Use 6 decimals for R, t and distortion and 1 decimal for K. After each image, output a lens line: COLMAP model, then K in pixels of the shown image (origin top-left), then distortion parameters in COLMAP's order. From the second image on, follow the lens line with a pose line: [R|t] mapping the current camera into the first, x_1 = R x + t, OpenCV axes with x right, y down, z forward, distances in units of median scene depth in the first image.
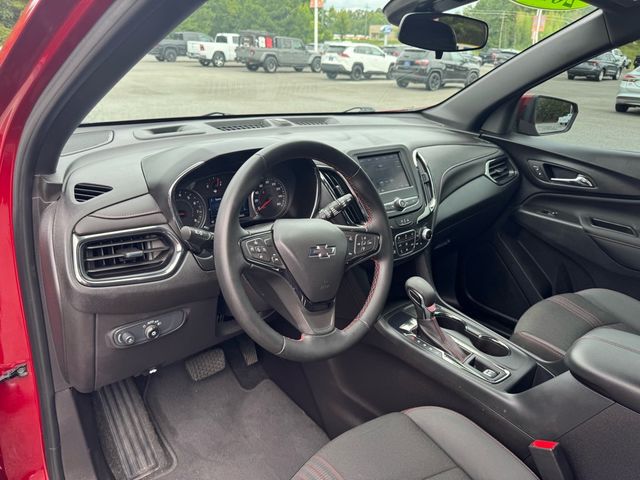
lens RADIAL K [[453.6, 0, 320.0], [0, 453.6, 240.0], [0, 0, 1]] dist [0.024428, -0.022963]
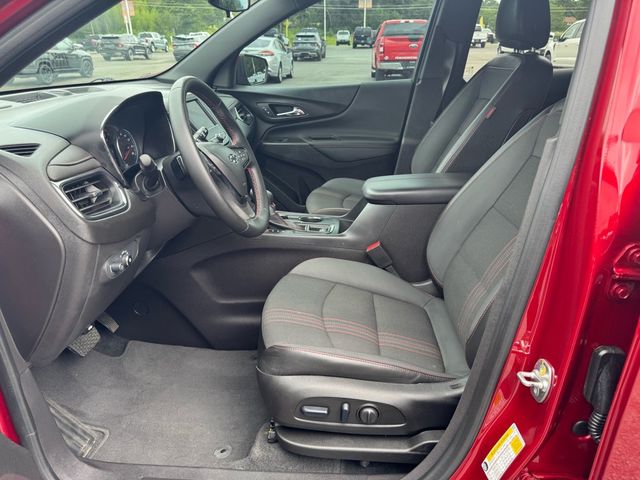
lens RADIAL K [[453.6, 0, 320.0], [0, 453.6, 240.0], [0, 0, 1]] dist [0.024428, -0.022963]
pose [[0.723349, -0.320627, 0.611526, -0.346770], [0.303126, 0.943200, 0.135971, 0.072324], [-0.620388, 0.087015, 0.779453, -0.093595]]
